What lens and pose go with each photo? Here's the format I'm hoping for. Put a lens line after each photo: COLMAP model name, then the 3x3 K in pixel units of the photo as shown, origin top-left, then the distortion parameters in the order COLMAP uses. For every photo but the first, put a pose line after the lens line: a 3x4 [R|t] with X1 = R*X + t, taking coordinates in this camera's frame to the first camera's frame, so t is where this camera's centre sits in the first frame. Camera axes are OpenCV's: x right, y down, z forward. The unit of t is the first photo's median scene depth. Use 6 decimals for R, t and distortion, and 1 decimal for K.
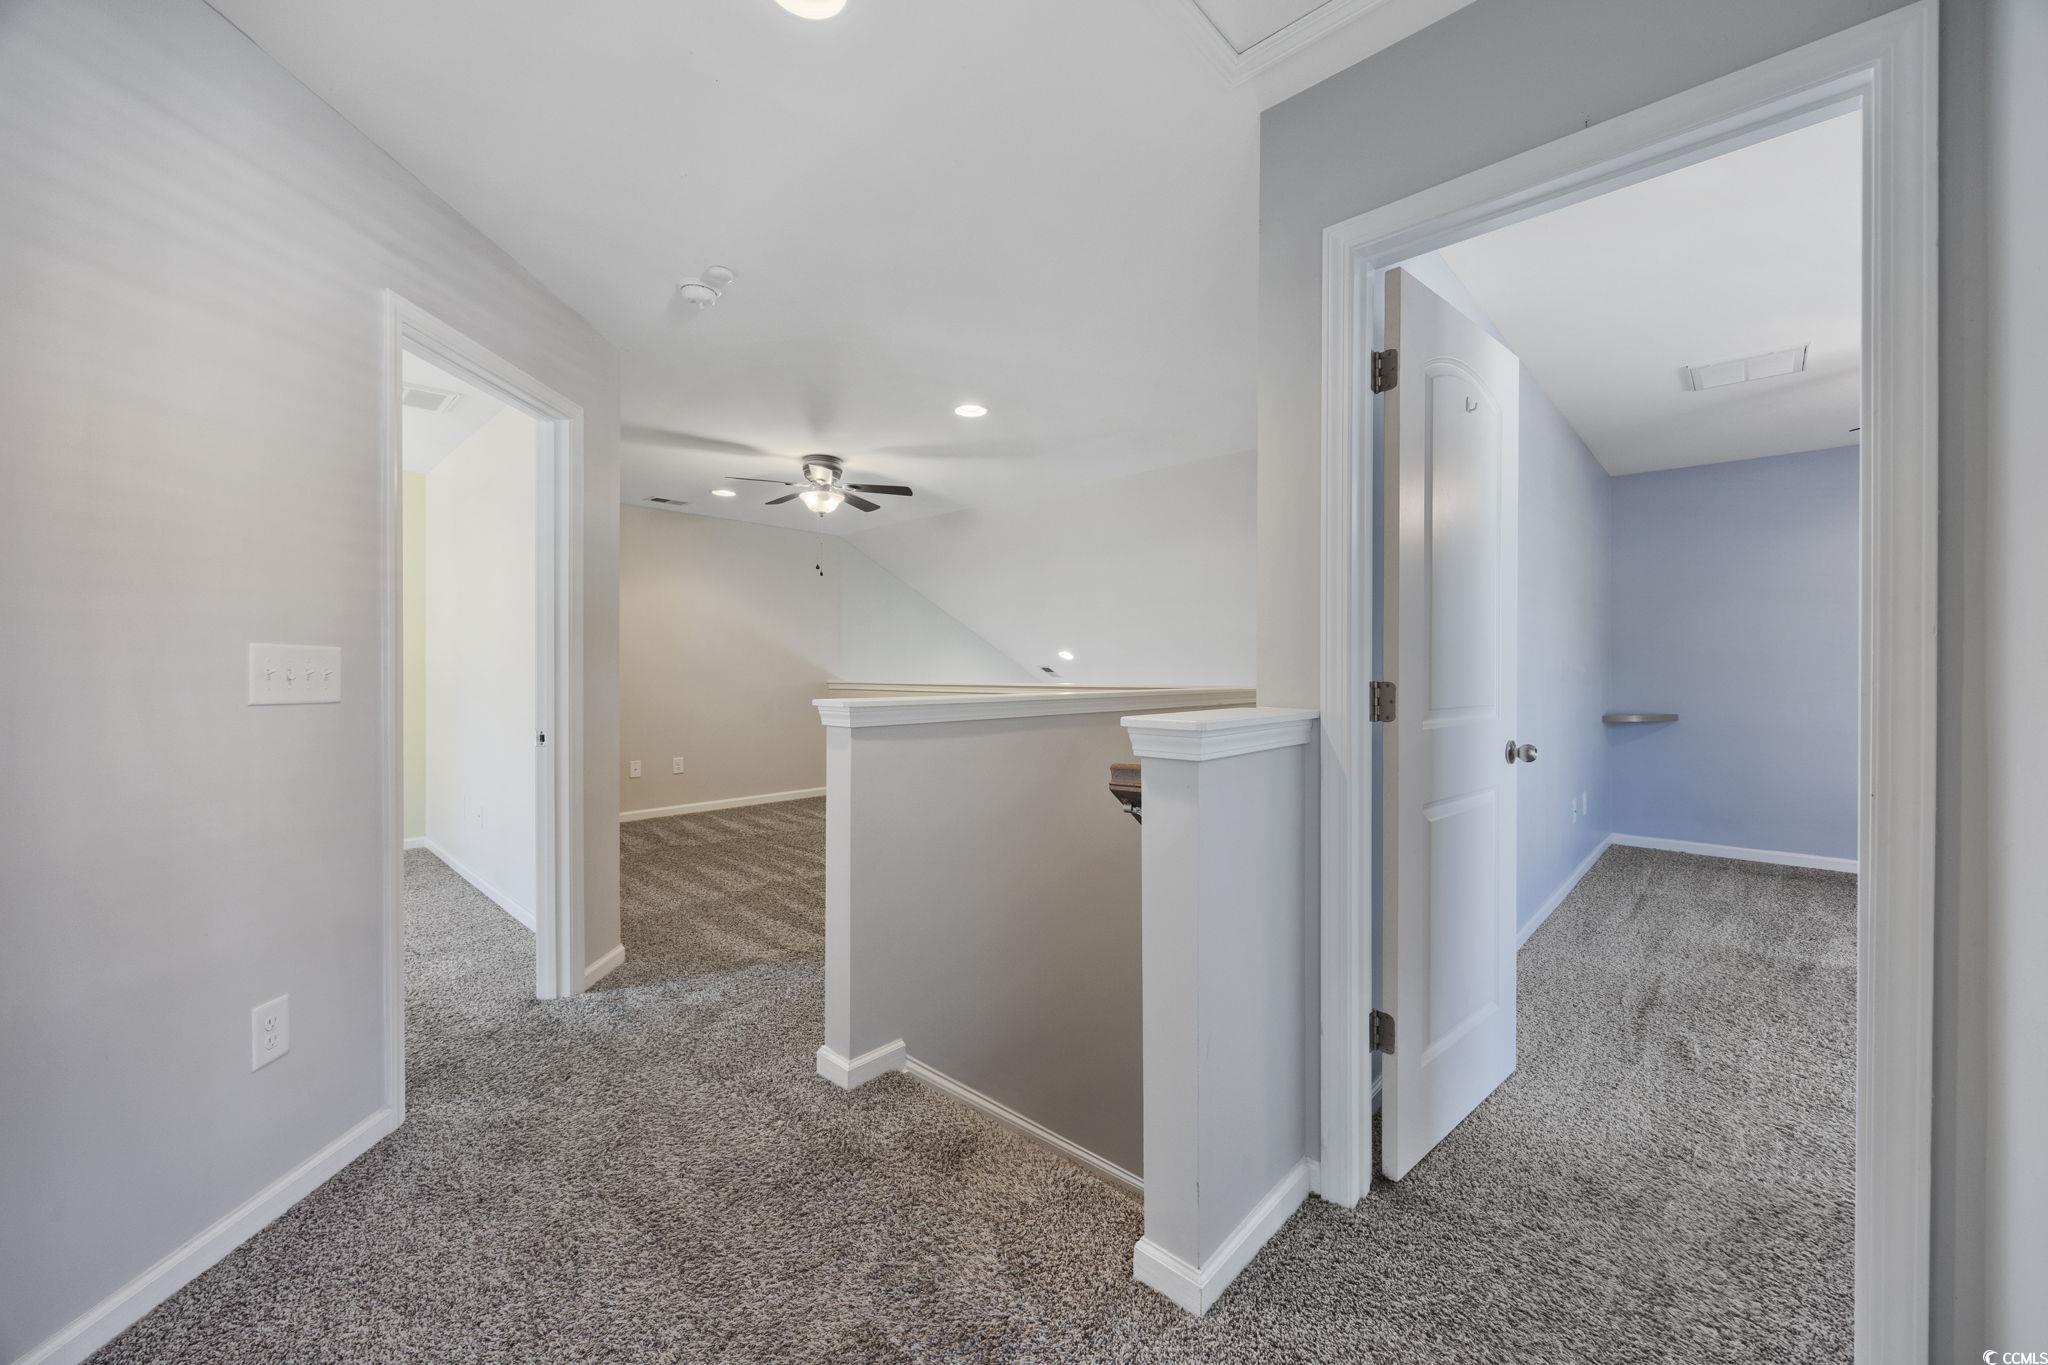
lens RADIAL K [[788.8, 0, 1034.9], [0, 788.8, 670.6], [0, 0, 1]] dist [-0.002498, -0.000005]
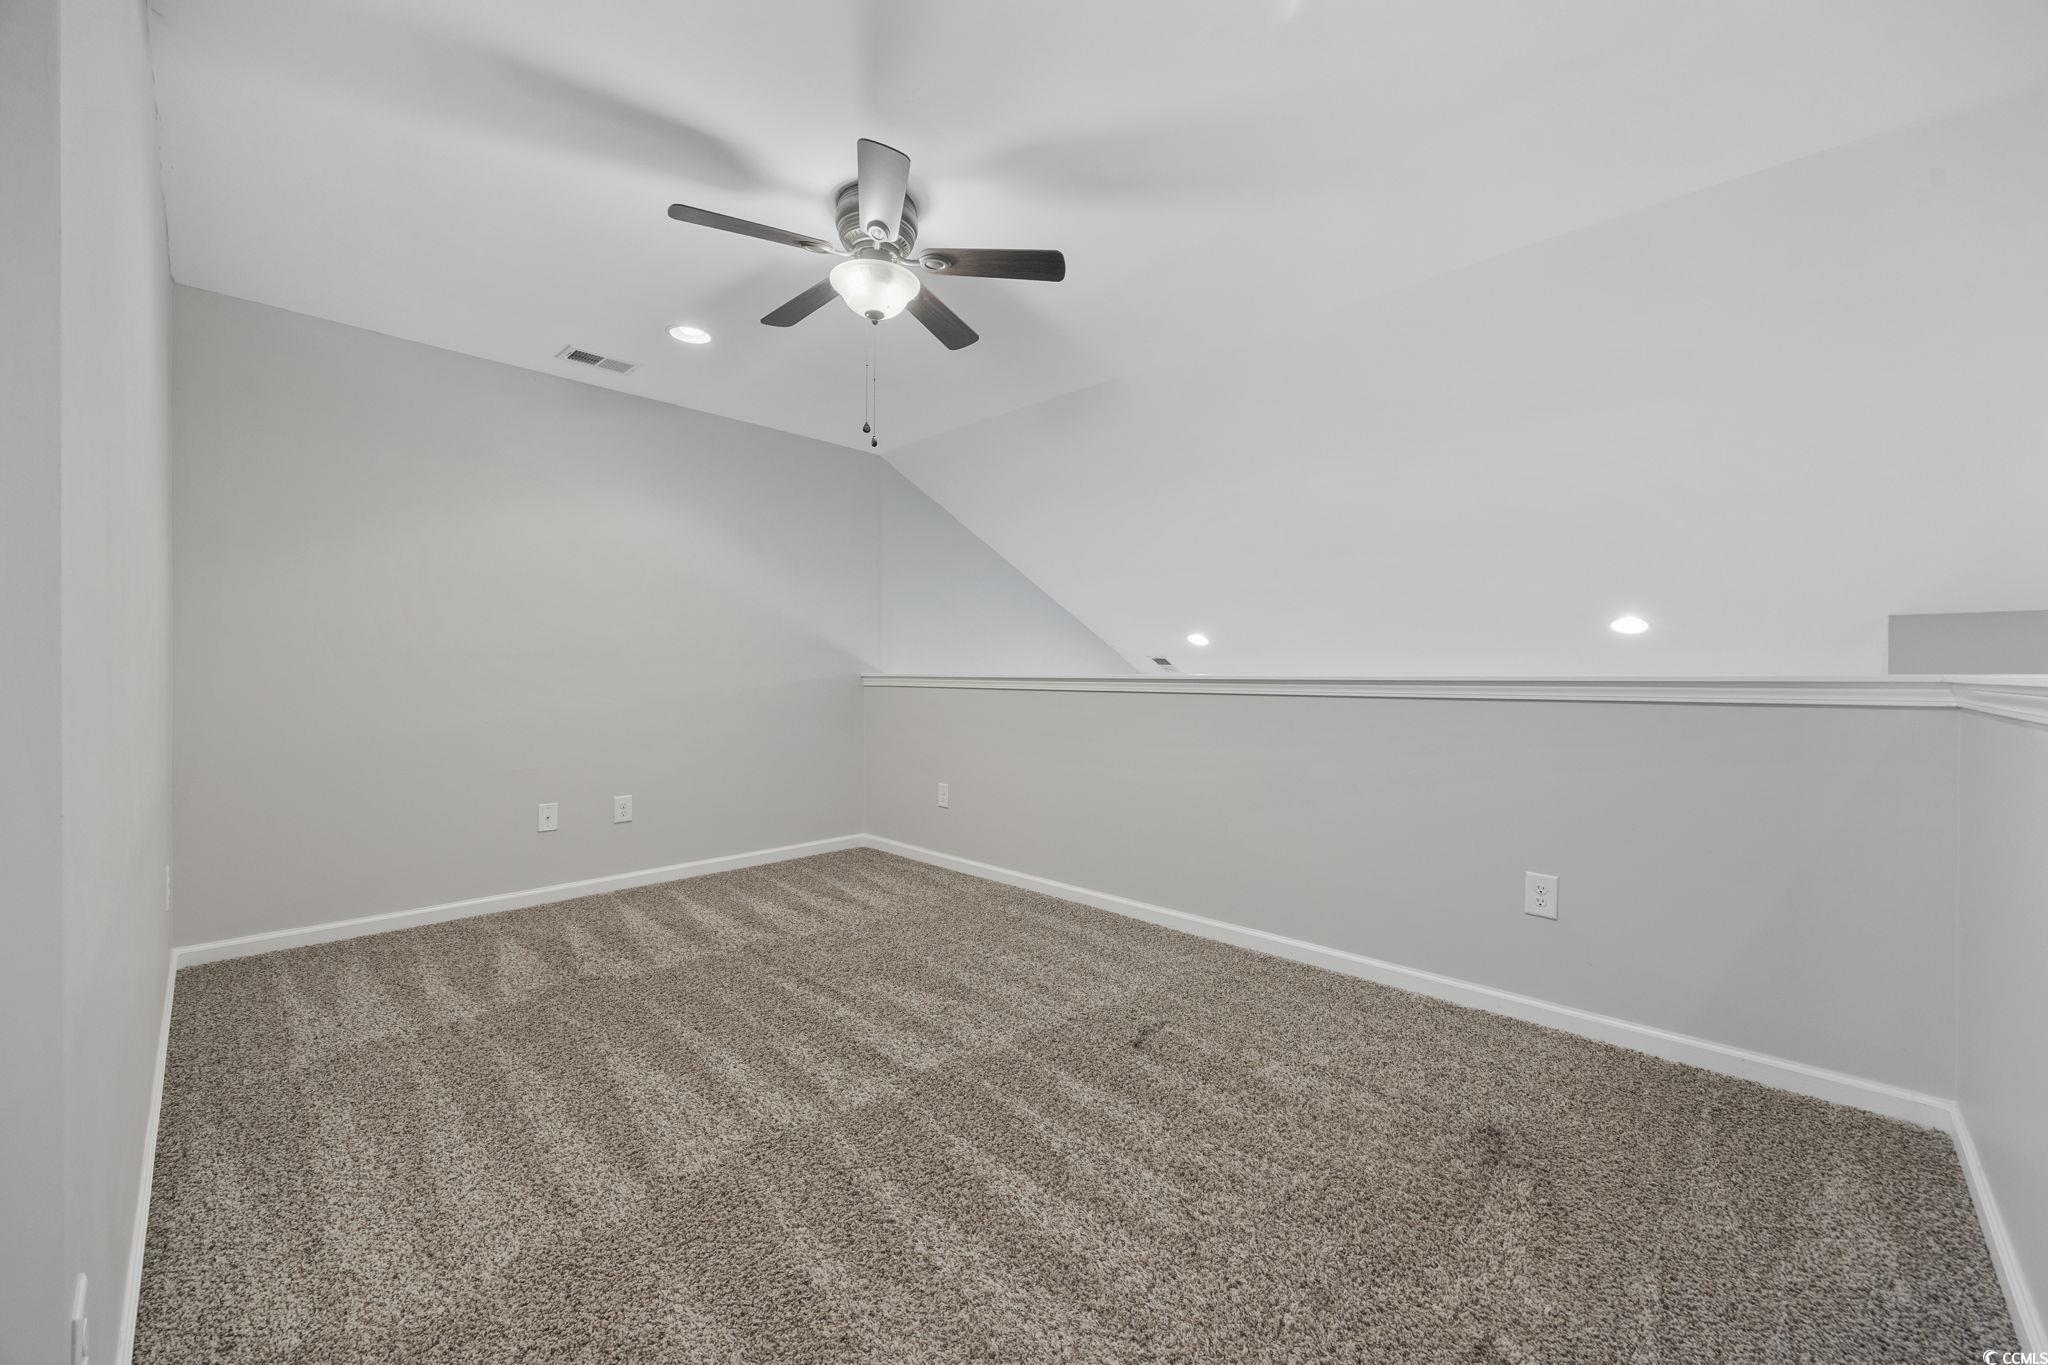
lens RADIAL K [[788.8, 0, 1034.9], [0, 788.8, 670.6], [0, 0, 1]] dist [-0.002498, -0.000005]
pose [[0.999887, 0.002956, -0.014729, -0.149680], [-0.002999, 0.999991, -0.002903, 0.016848], [0.014720, 0.002947, 0.999887, 0.471273]]
